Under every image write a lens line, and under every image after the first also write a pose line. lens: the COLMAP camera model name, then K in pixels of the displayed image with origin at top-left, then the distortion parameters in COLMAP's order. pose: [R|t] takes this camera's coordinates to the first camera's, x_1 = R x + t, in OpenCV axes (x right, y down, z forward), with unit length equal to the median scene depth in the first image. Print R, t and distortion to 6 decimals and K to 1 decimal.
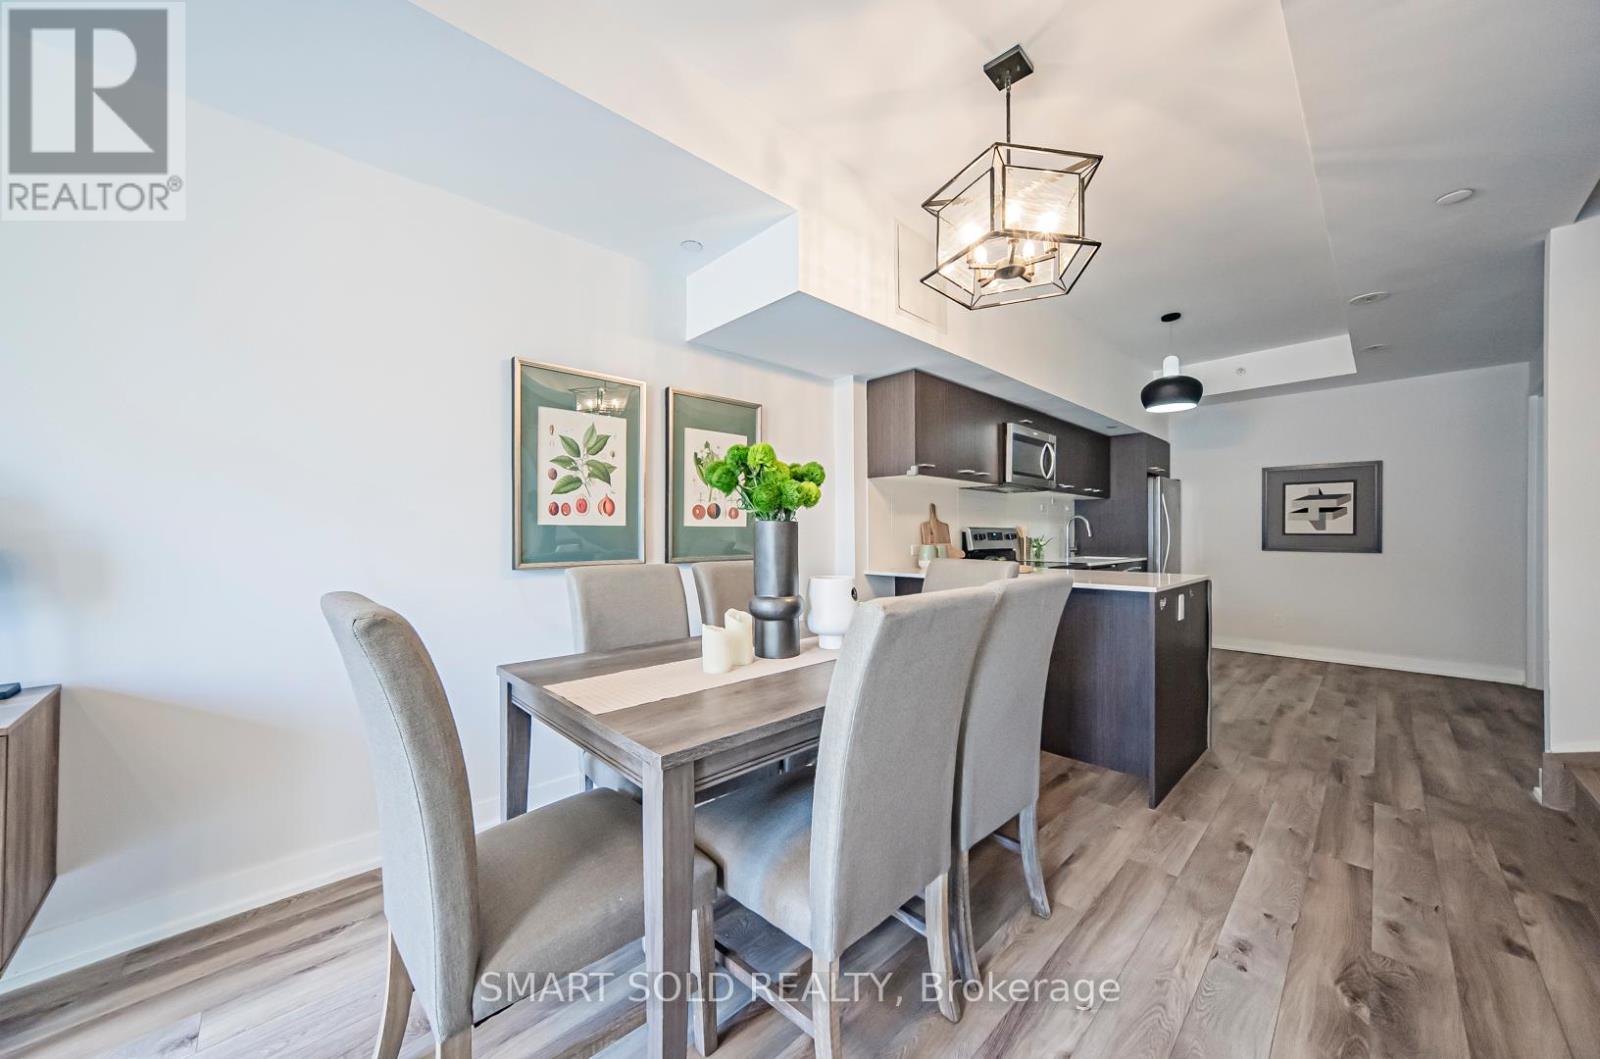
lens RADIAL K [[564.1, 0, 804.7], [0, 564.1, 530.5], [0, 0, 1]] dist [-0.013990, 0.006395]
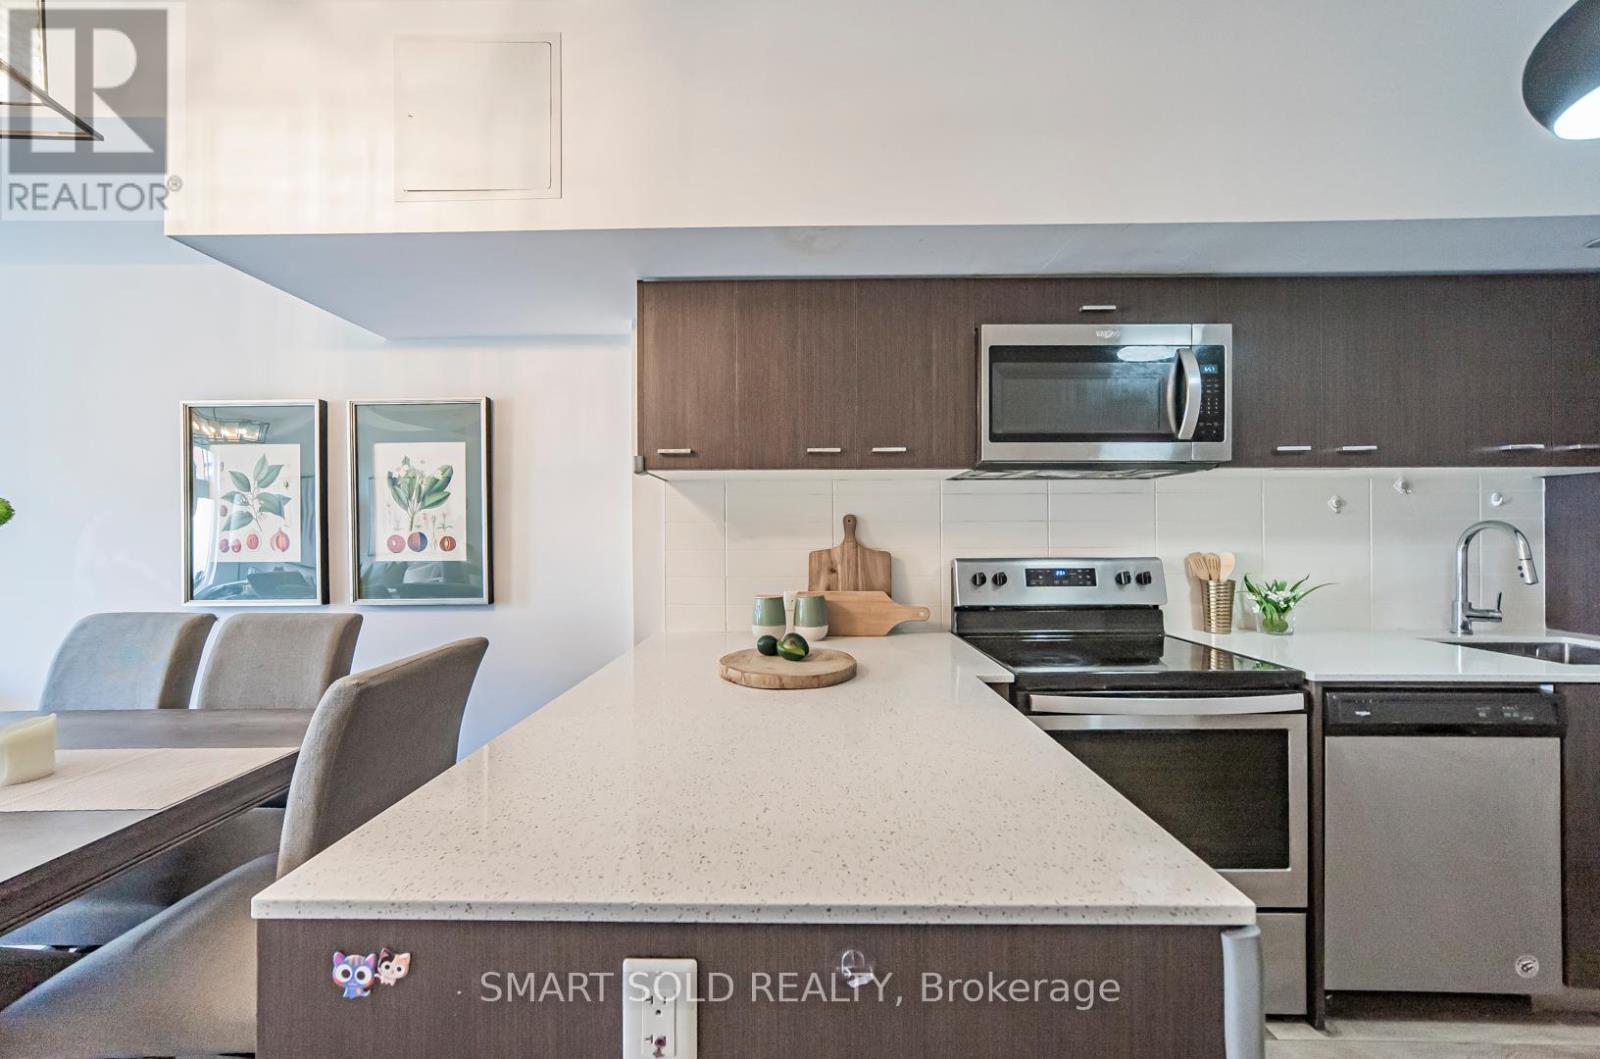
lens RADIAL K [[564.1, 0, 794.3], [0, 564.1, 533.6], [0, 0, 1]] dist [-0.013990, 0.006395]
pose [[0.718096, -0.000871, -0.695944, 0.601872], [0.009384, 0.999920, 0.008432, -0.037360], [0.695881, -0.012586, 0.718047, 0.623218]]
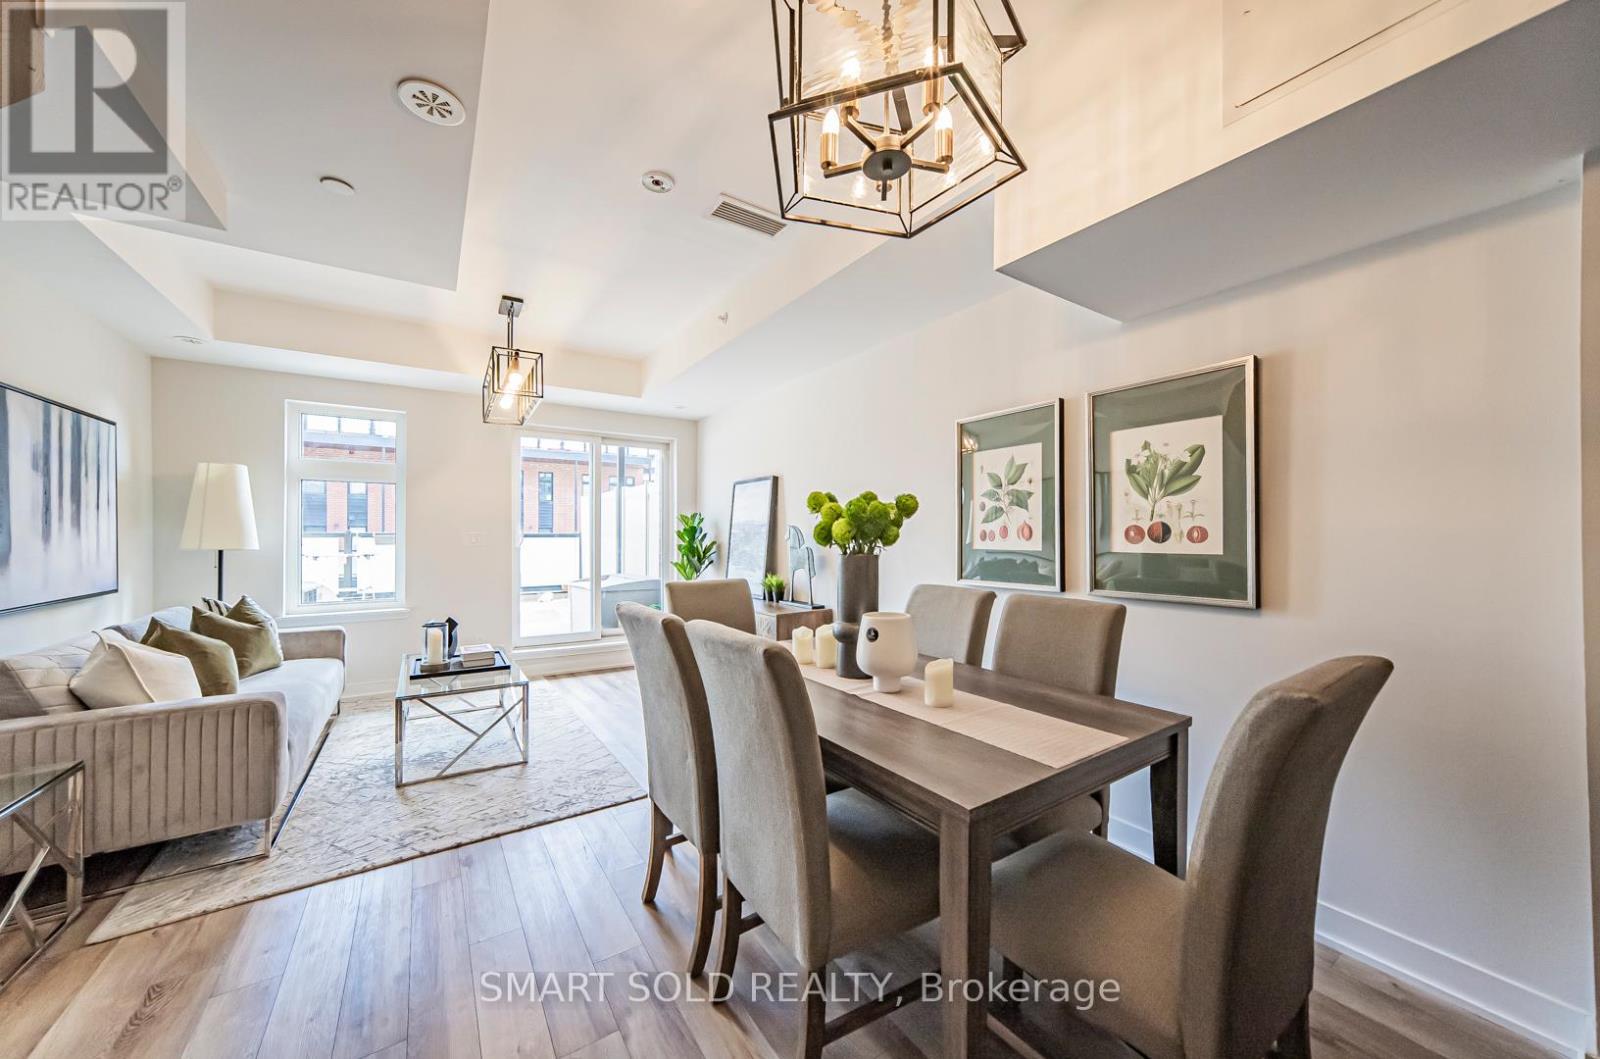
lens RADIAL K [[564.1, 0, 790.7], [0, 564.1, 535.1], [0, 0, 1]] dist [-0.013990, 0.006395]
pose [[-0.184839, 0.002337, -0.982766, 0.502524], [0.010512, 0.999945, 0.000401, -0.028227], [0.982713, -0.010257, -0.184853, 0.515793]]
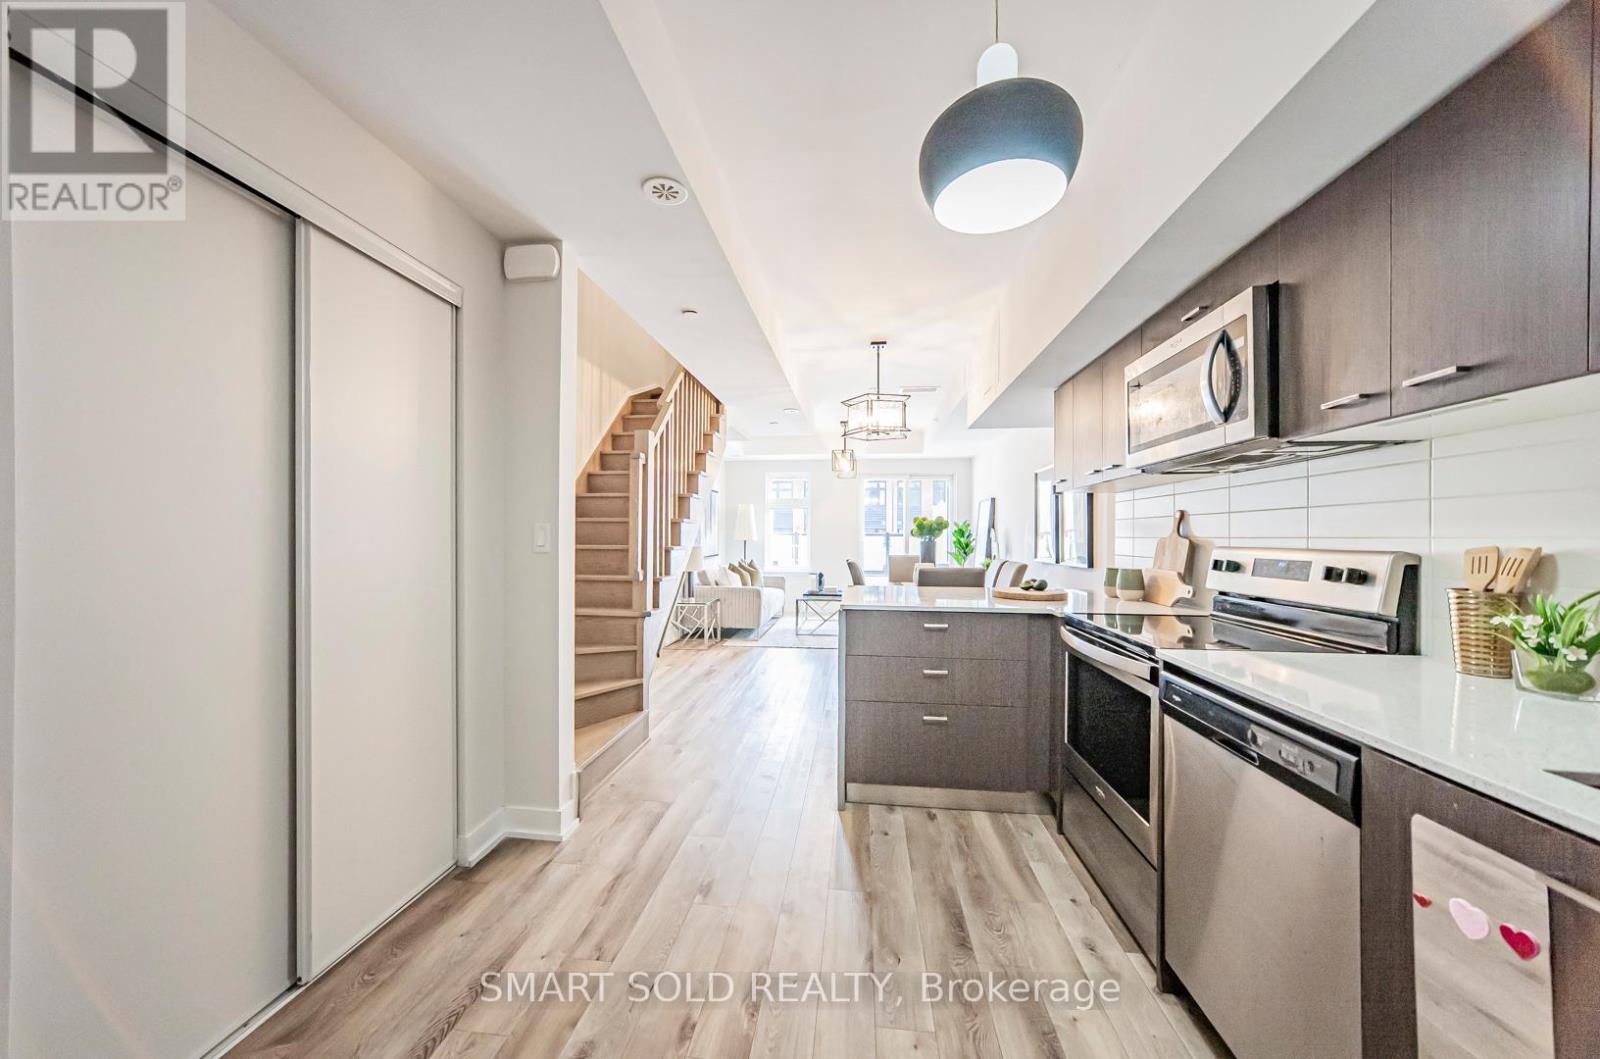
lens RADIAL K [[564.1, 0, 791.8], [0, 564.1, 529.8], [0, 0, 1]] dist [-0.013990, 0.006395]
pose [[-0.775394, -0.006424, -0.631445, 1.069555], [0.005236, 0.999848, -0.016602, -0.016579], [0.631456, -0.016179, -0.775243, 1.316174]]
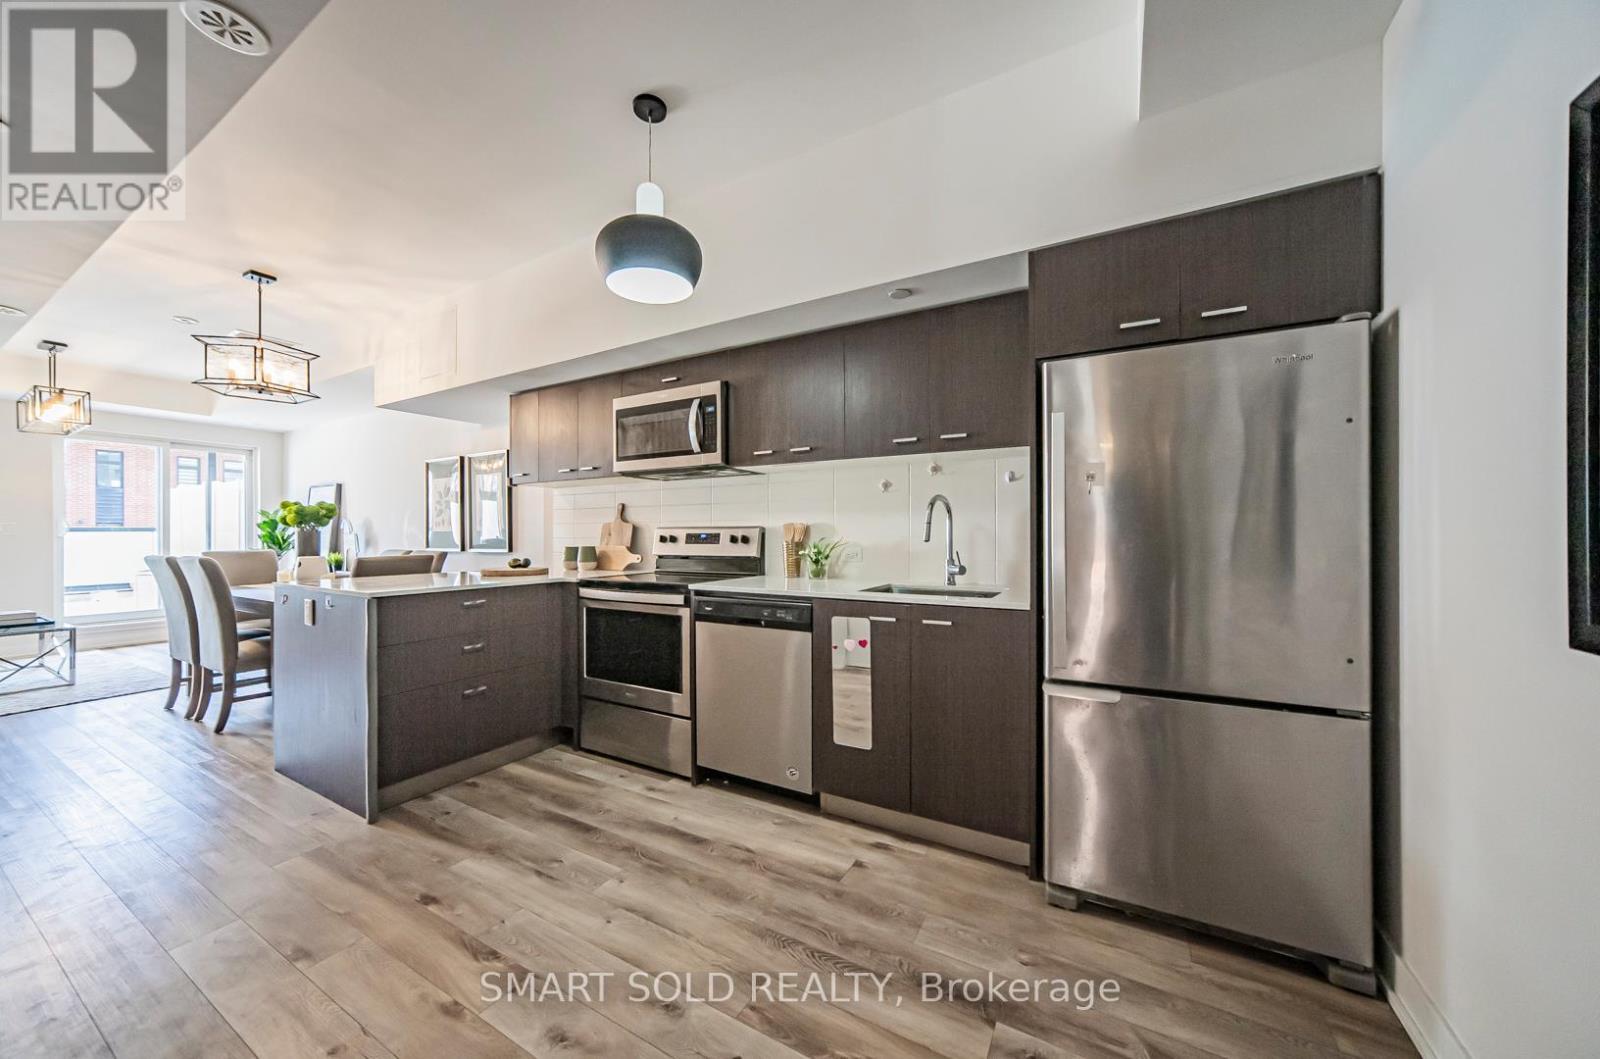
lens RADIAL K [[564.1, 0, 795.9], [0, 564.1, 532.1], [0, 0, 1]] dist [-0.013990, 0.006395]
pose [[0.283565, 0.001473, -0.958952, 1.304539], [0.013579, 0.999892, 0.005551, -0.000174], [0.958857, -0.014596, 0.283515, 1.089031]]
